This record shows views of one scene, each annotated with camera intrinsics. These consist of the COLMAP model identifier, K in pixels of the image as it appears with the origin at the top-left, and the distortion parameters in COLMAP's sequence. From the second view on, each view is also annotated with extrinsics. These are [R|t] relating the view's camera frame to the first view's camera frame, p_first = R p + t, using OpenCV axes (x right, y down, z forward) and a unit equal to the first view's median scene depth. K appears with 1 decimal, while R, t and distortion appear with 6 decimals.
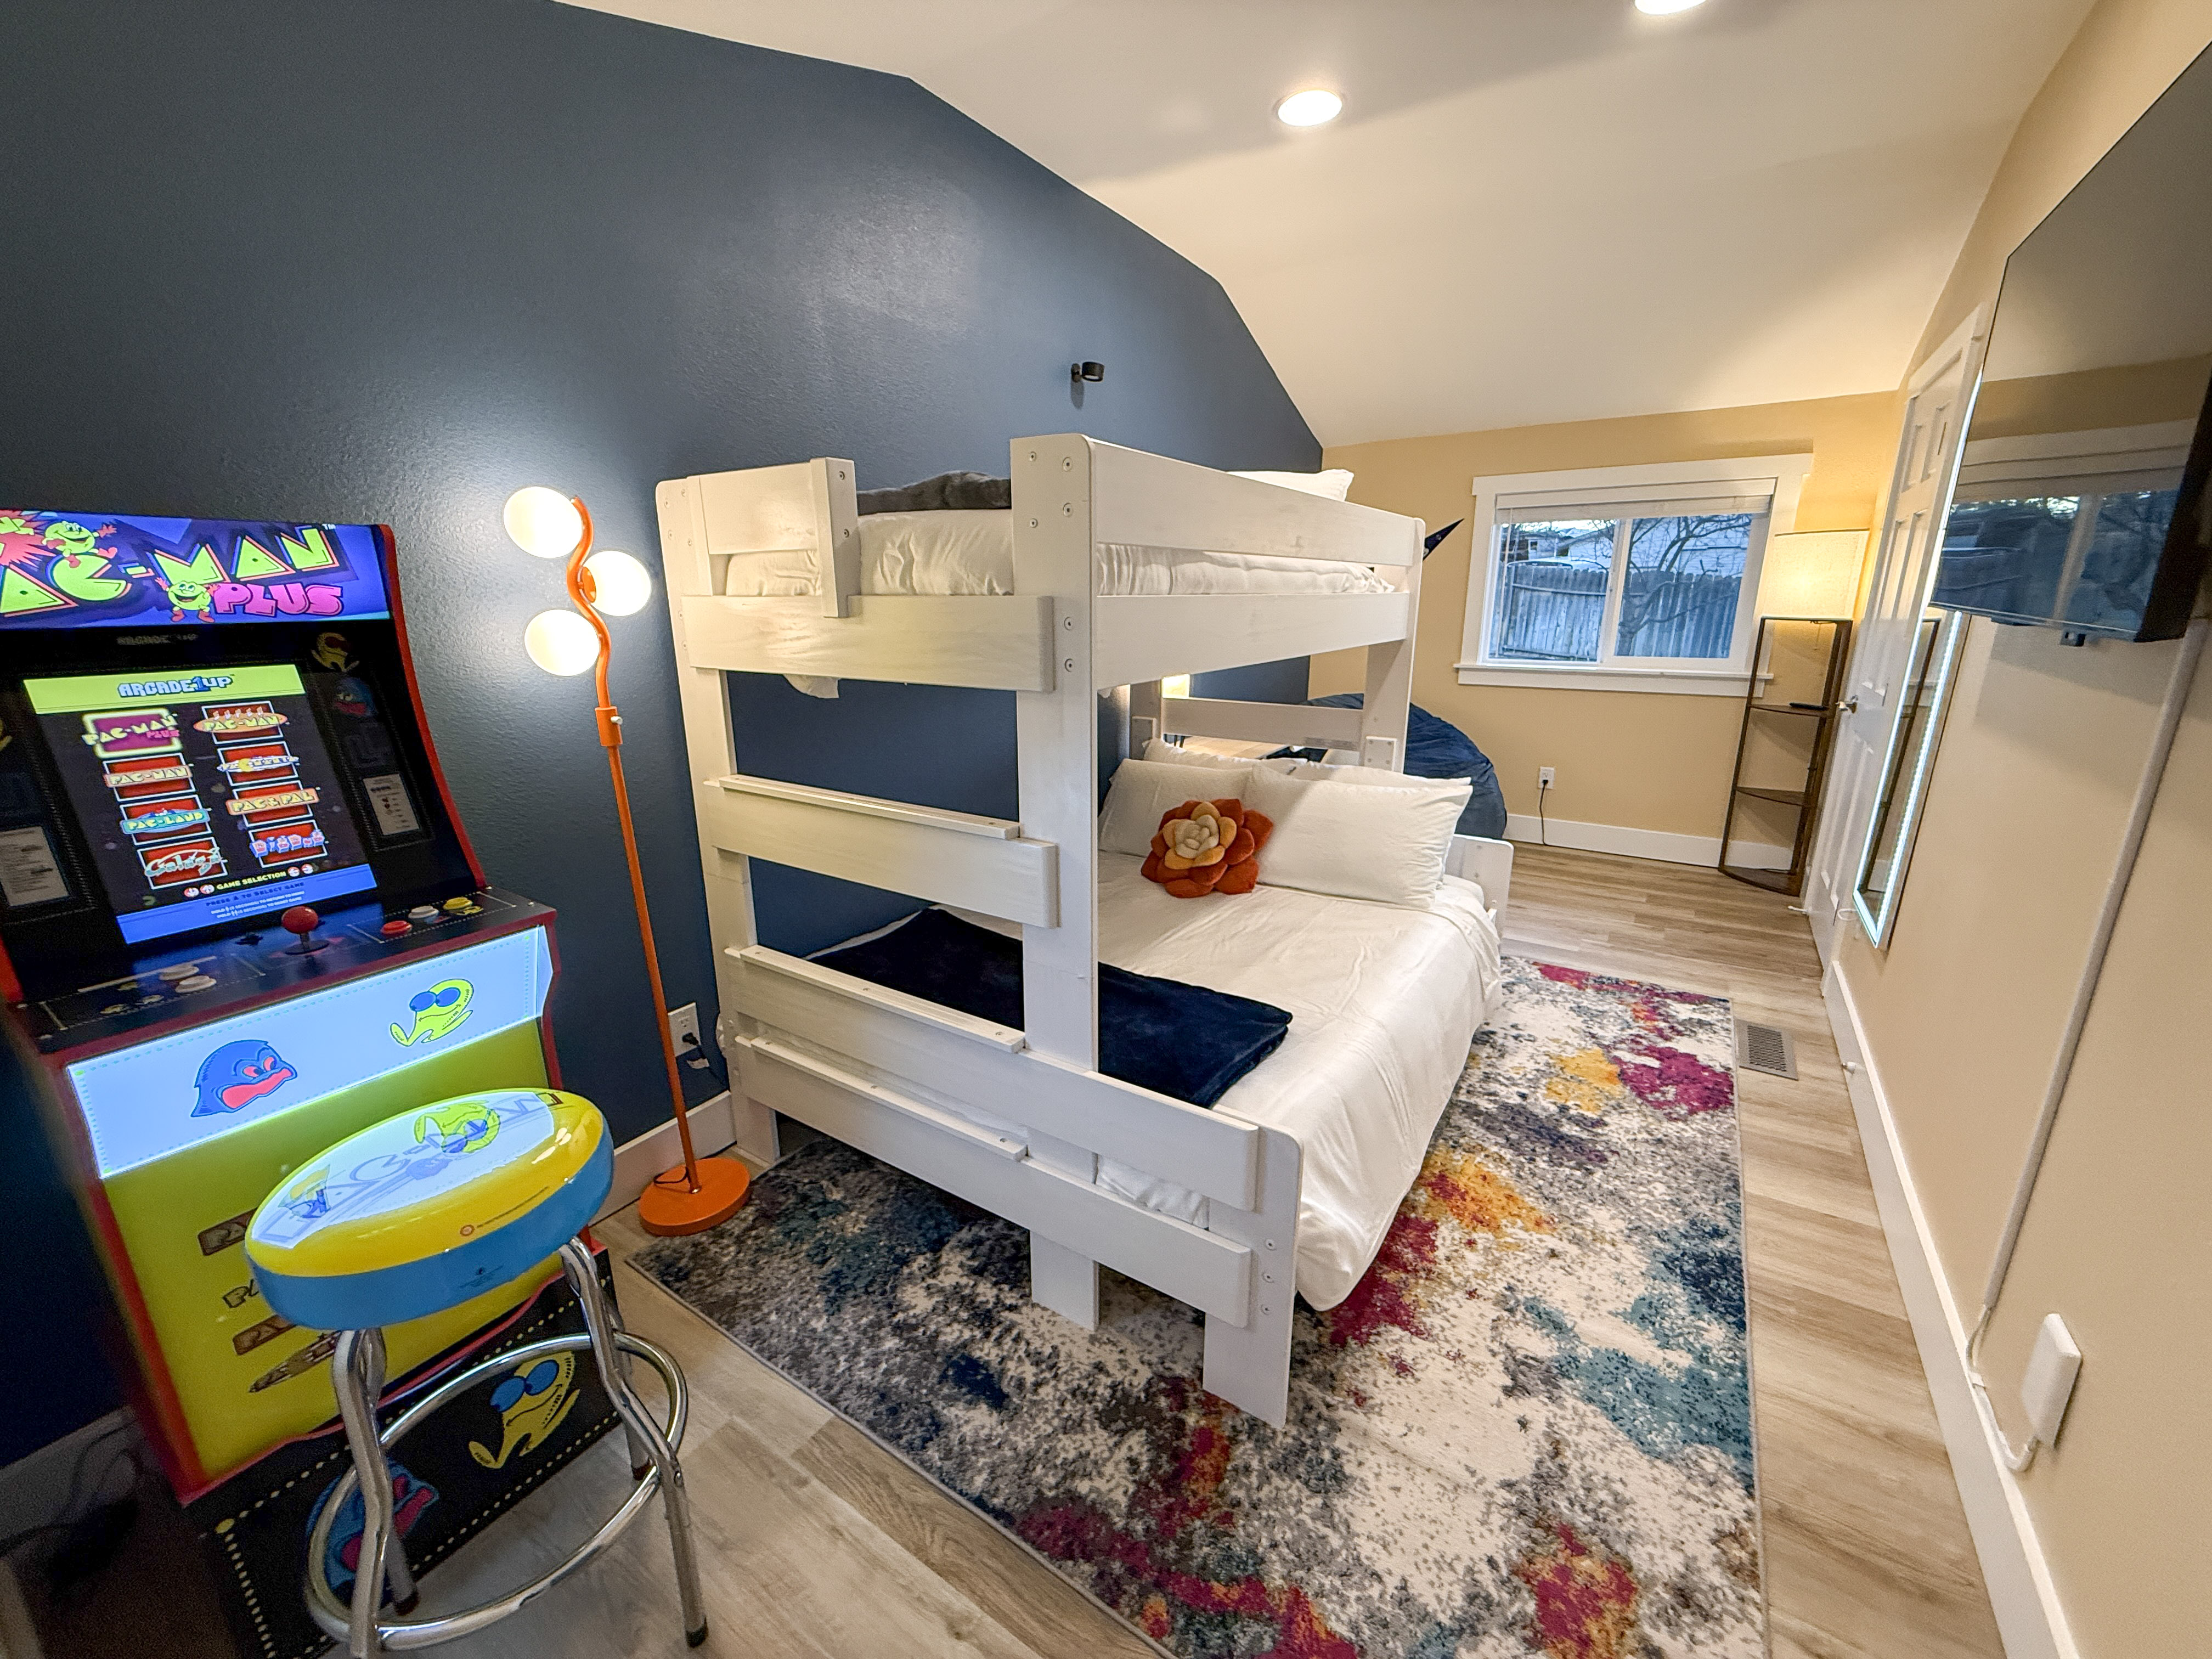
lens RADIAL K [[889.6, 0, 1092.6], [0, 889.6, 835.5], [0, 0, 1]] dist [-0.000188, -0.000184]
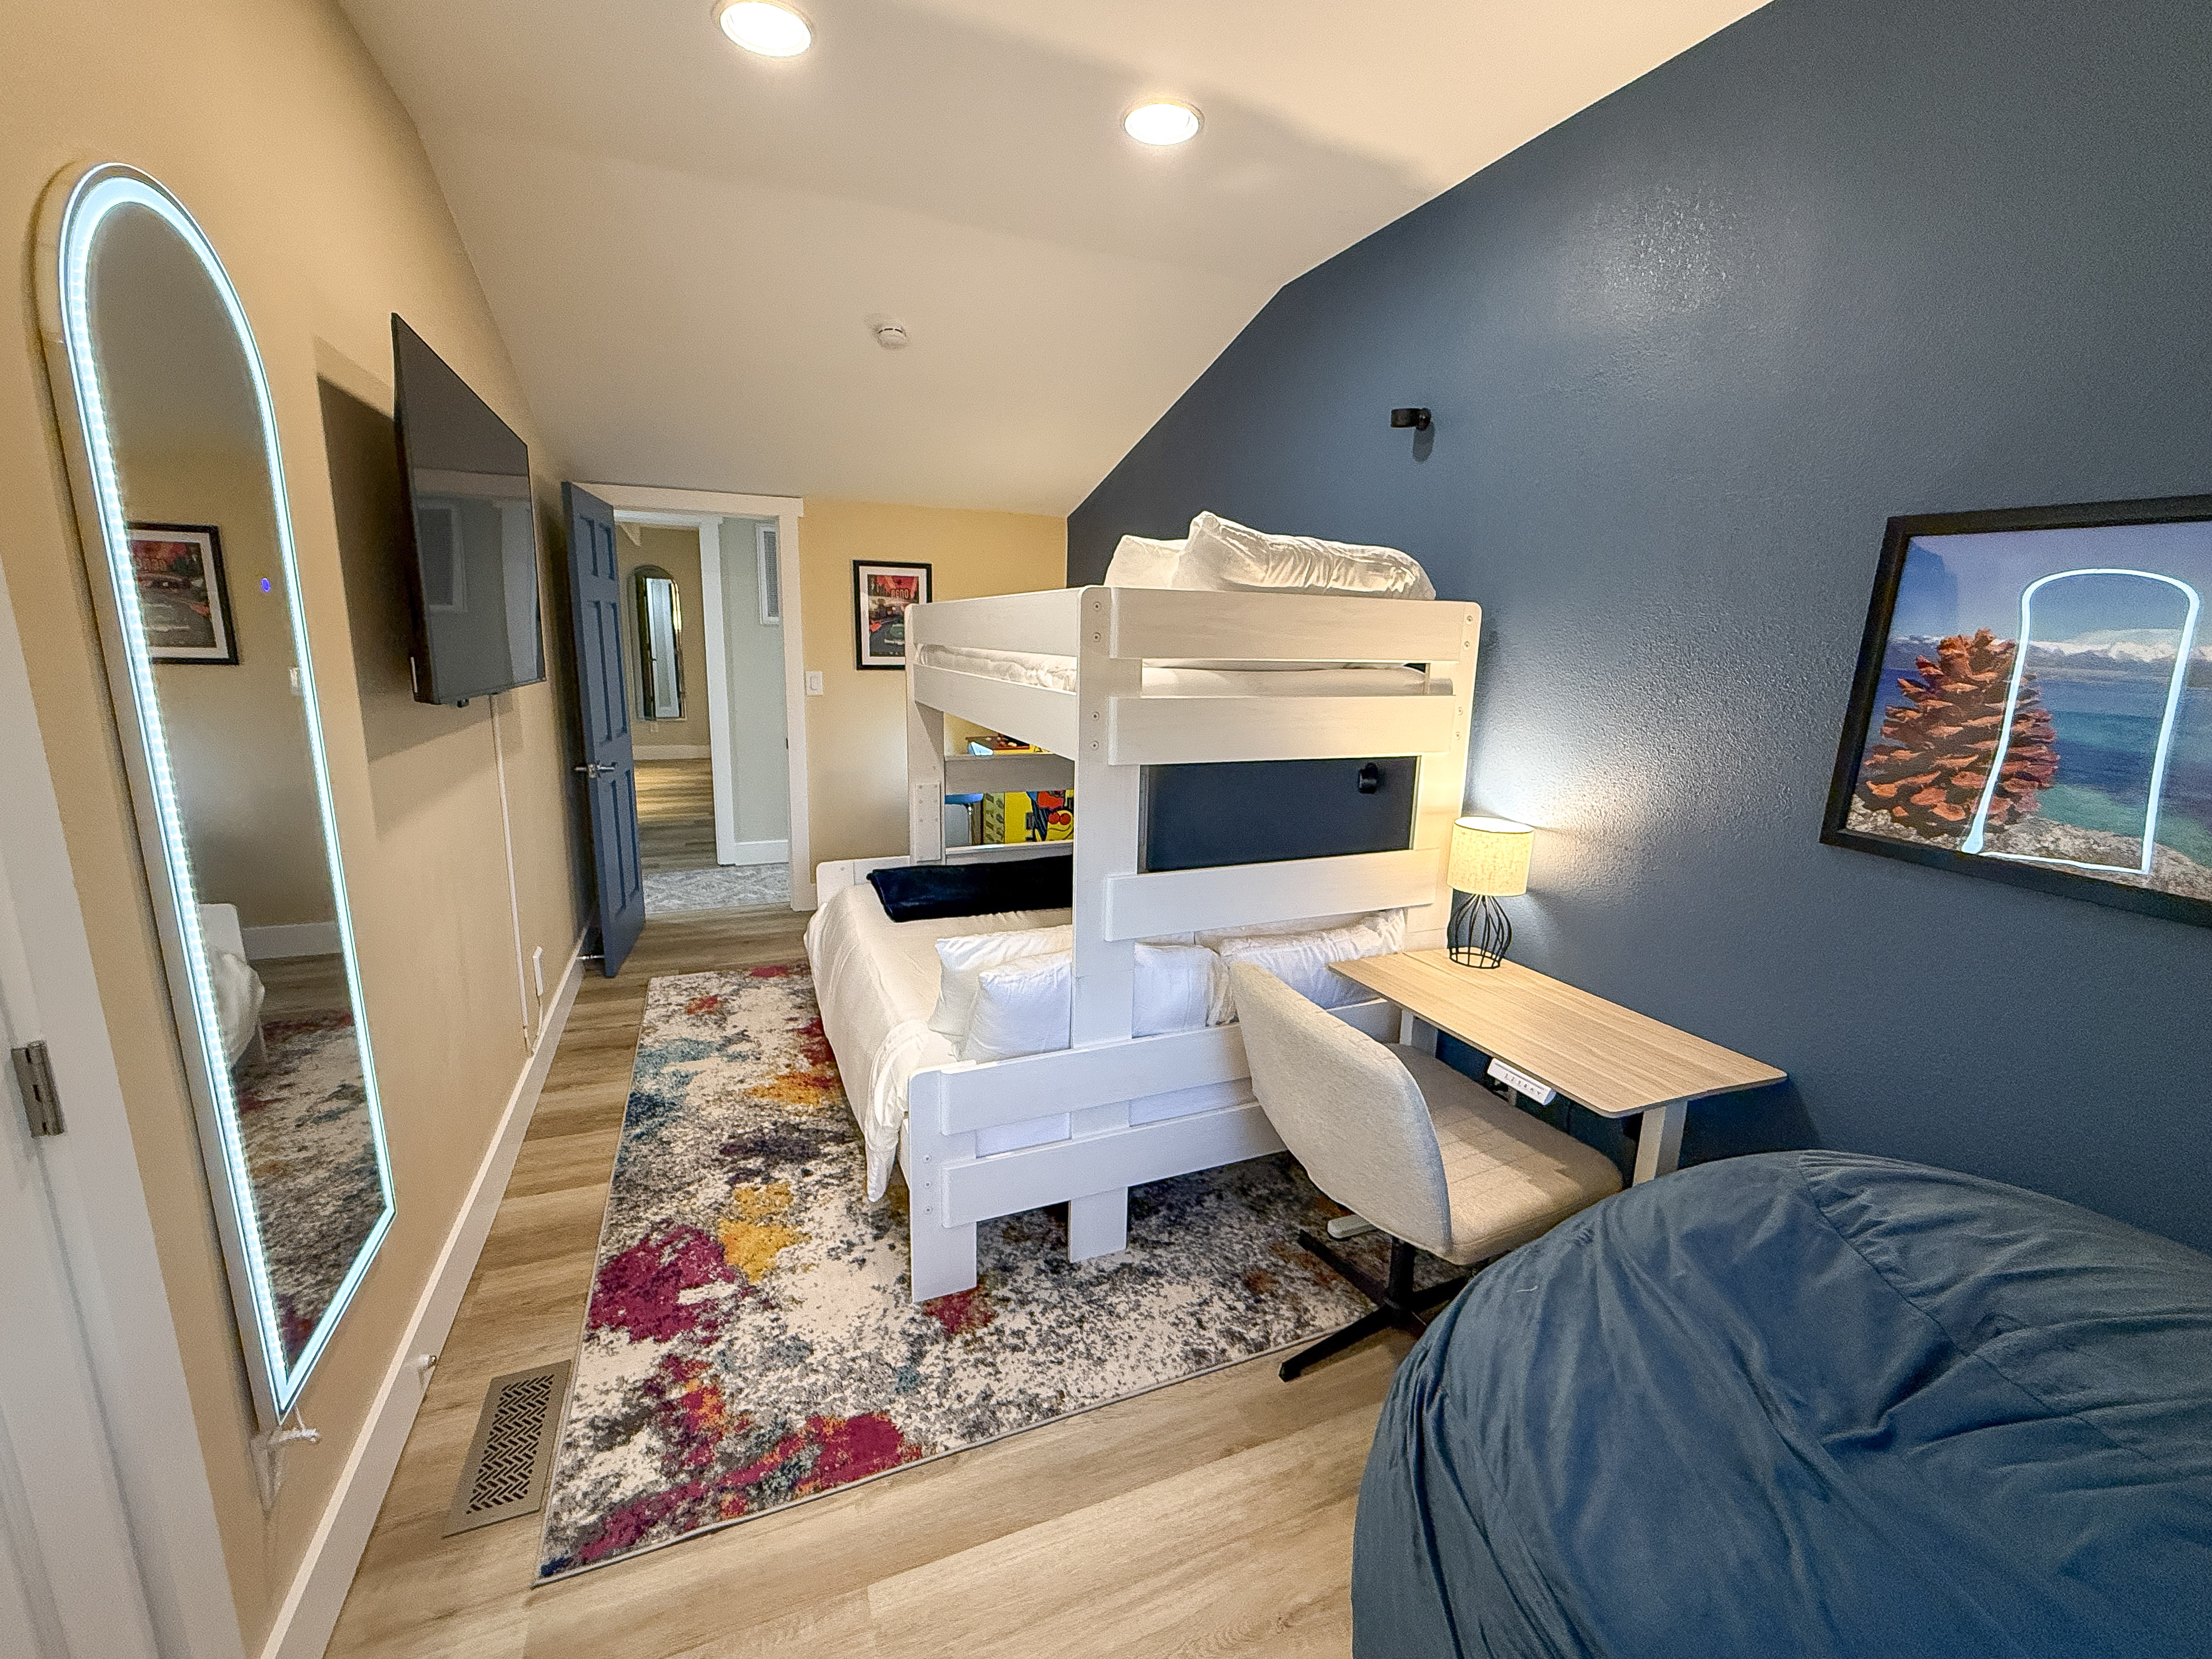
lens RADIAL K [[889.5, 0, 1084.7], [0, 889.5, 826.8], [0, 0, 1]] dist [-0.000188, -0.000184]
pose [[-0.564882, 0.161377, -0.809238, 0.921360], [-0.240628, 0.905852, 0.348612, -0.422413], [0.789308, 0.391650, -0.472867, 1.370991]]
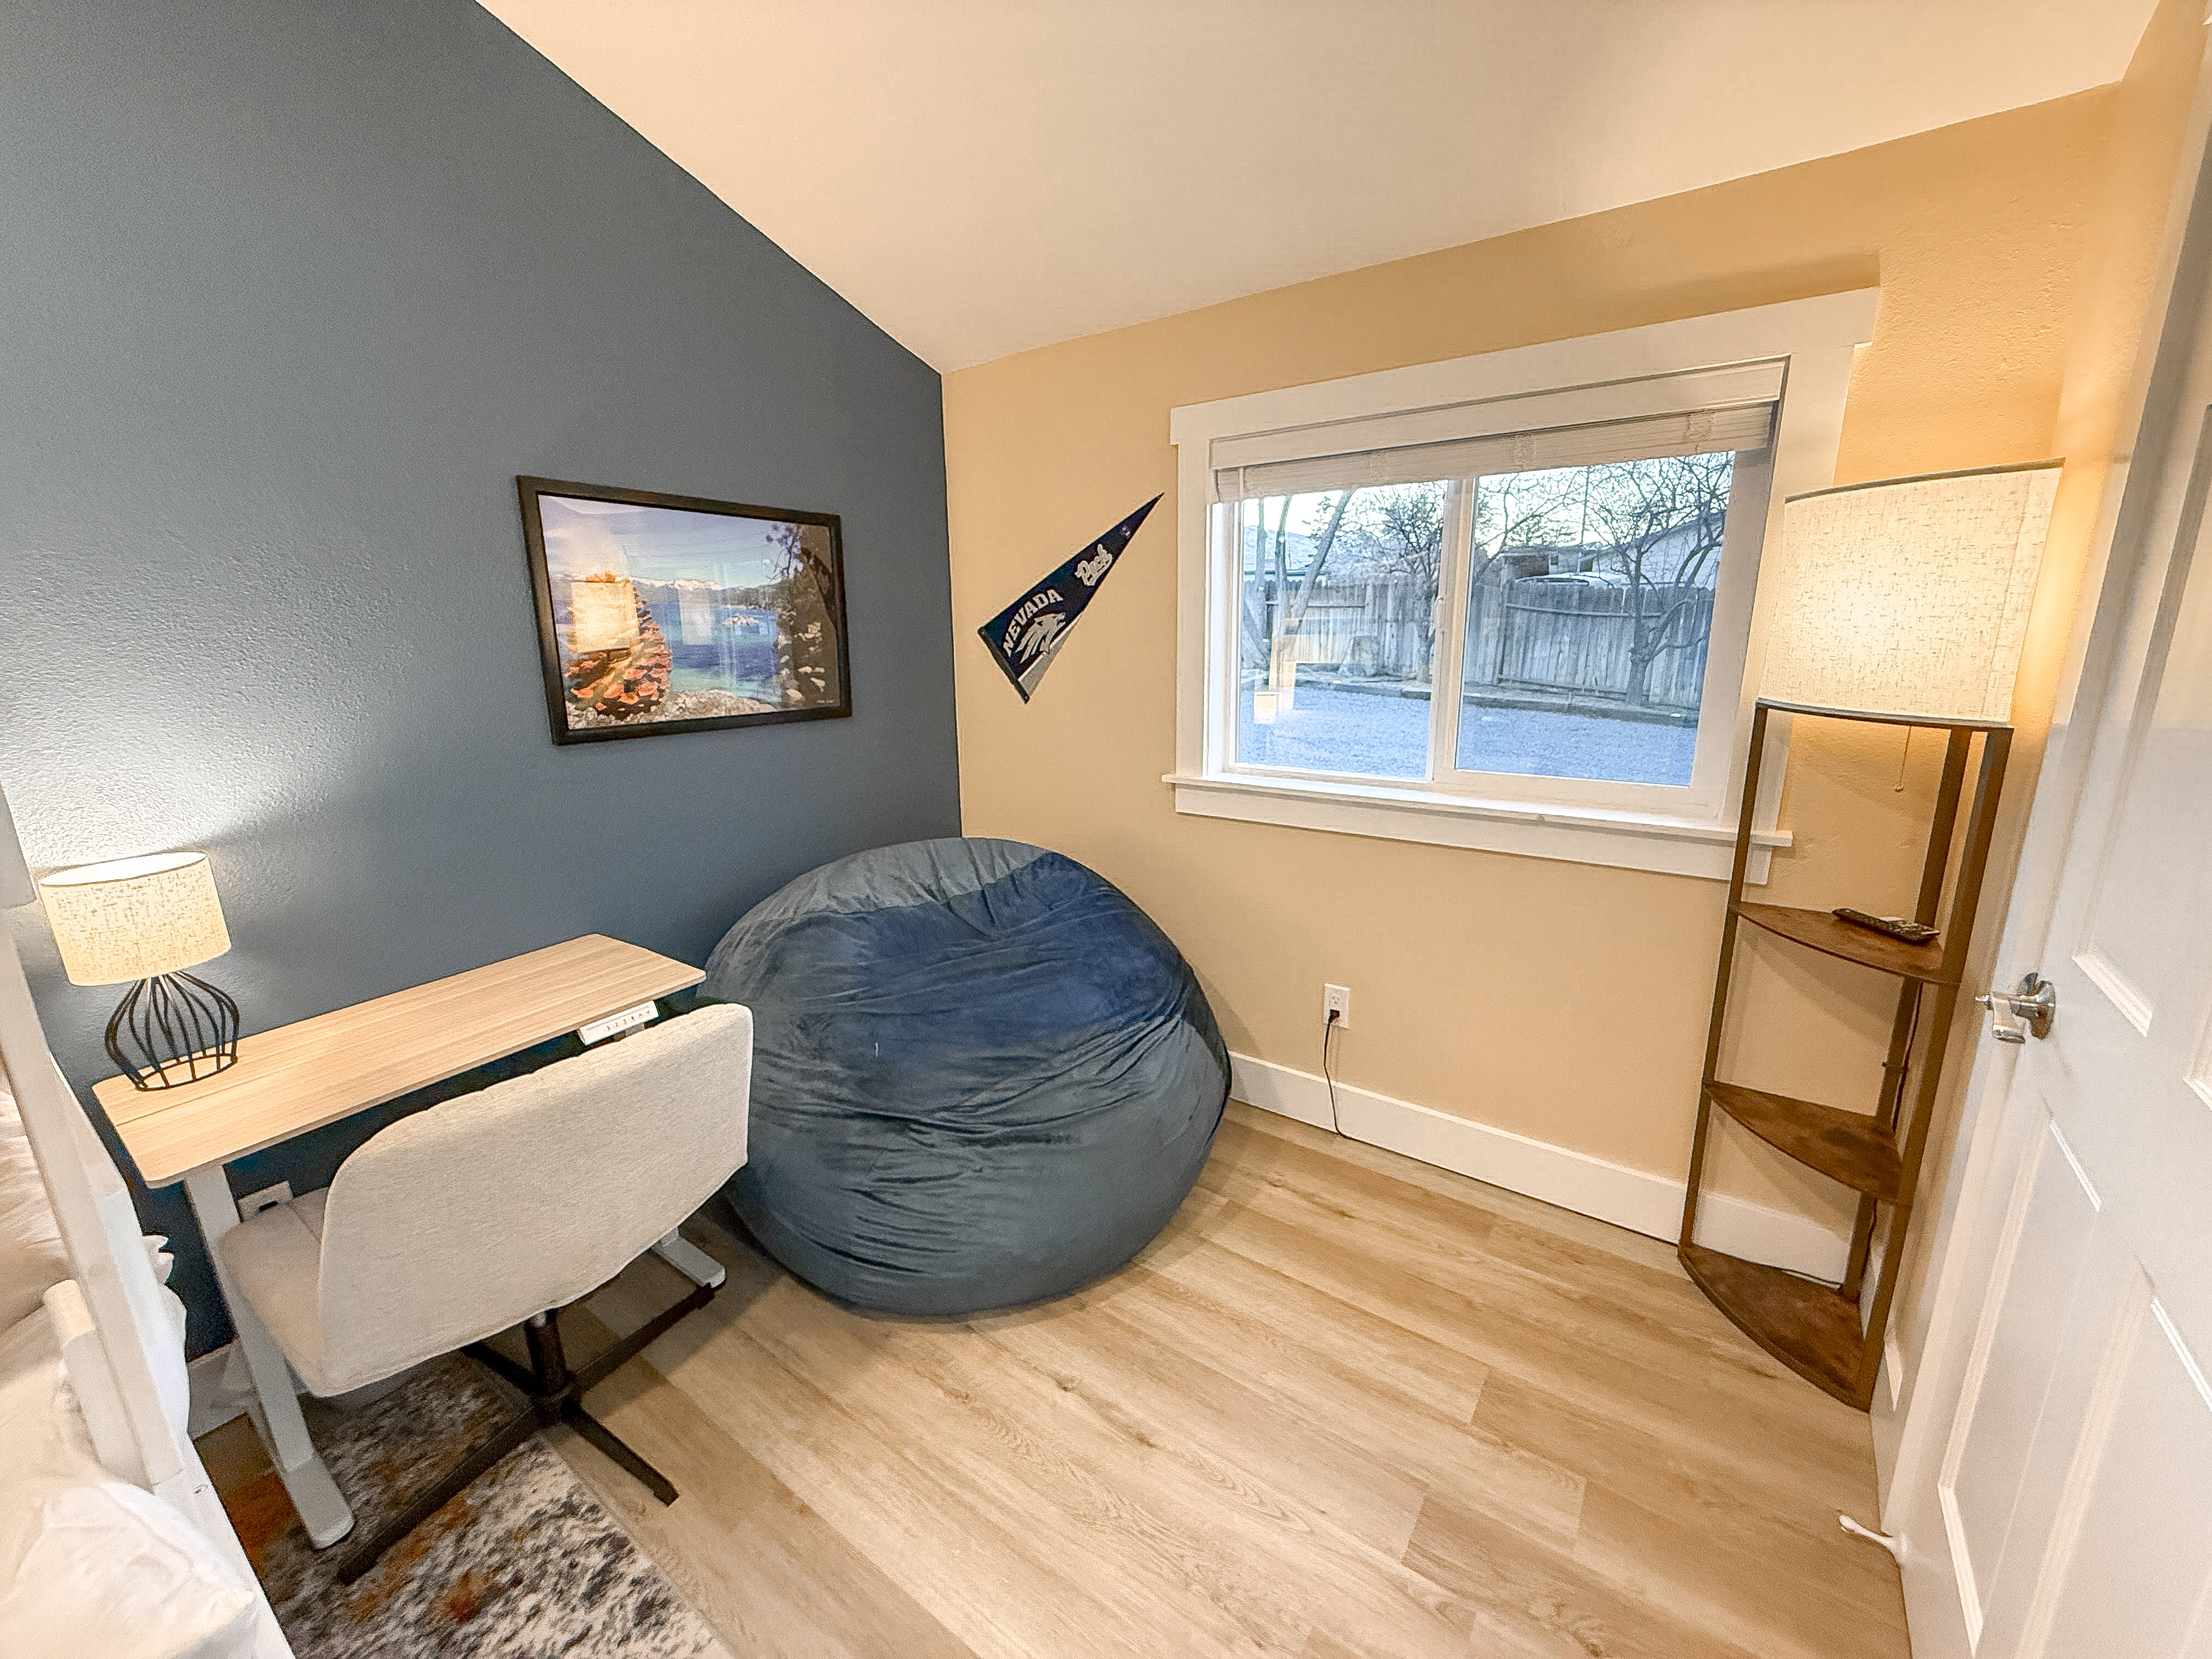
lens RADIAL K [[889.6, 0, 1095.0], [0, 889.6, 837.5], [0, 0, 1]] dist [-0.000188, -0.000184]
pose [[0.999321, -0.005494, -0.036431, 0.653131], [0.004650, 0.999720, -0.023191, -0.245651], [0.036548, 0.023005, 0.999067, 0.822309]]
